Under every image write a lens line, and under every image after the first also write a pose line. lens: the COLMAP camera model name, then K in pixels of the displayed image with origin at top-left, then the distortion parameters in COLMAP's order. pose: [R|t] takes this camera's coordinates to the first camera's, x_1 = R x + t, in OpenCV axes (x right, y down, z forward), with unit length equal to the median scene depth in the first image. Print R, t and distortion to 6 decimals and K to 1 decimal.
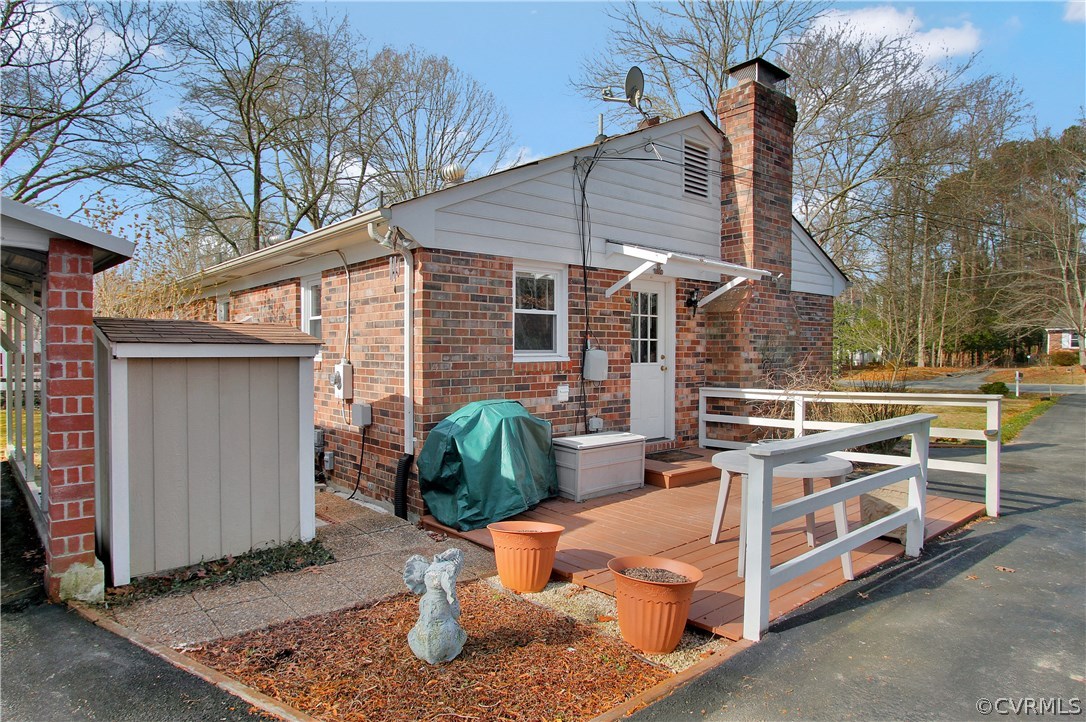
lens RADIAL K [[637.8, 0, 547.6], [0, 637.8, 359.2], [0, 0, 1]] dist [-0.007106, -0.001130]
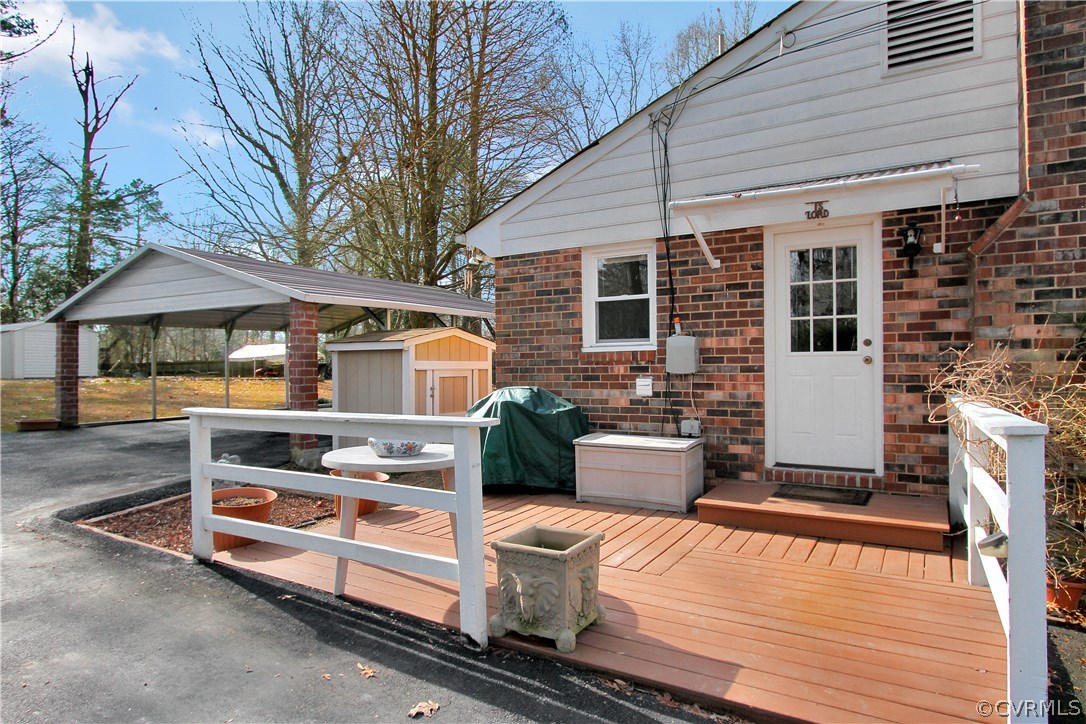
lens RADIAL K [[637.8, 0, 544.6], [0, 637.8, 363.7], [0, 0, 1]] dist [-0.007106, -0.001130]
pose [[0.300279, -0.000719, -0.953851, 0.810919], [-0.001001, 0.999999, -0.001068, 0.022244], [0.953851, 0.001275, 0.300278, 0.595861]]
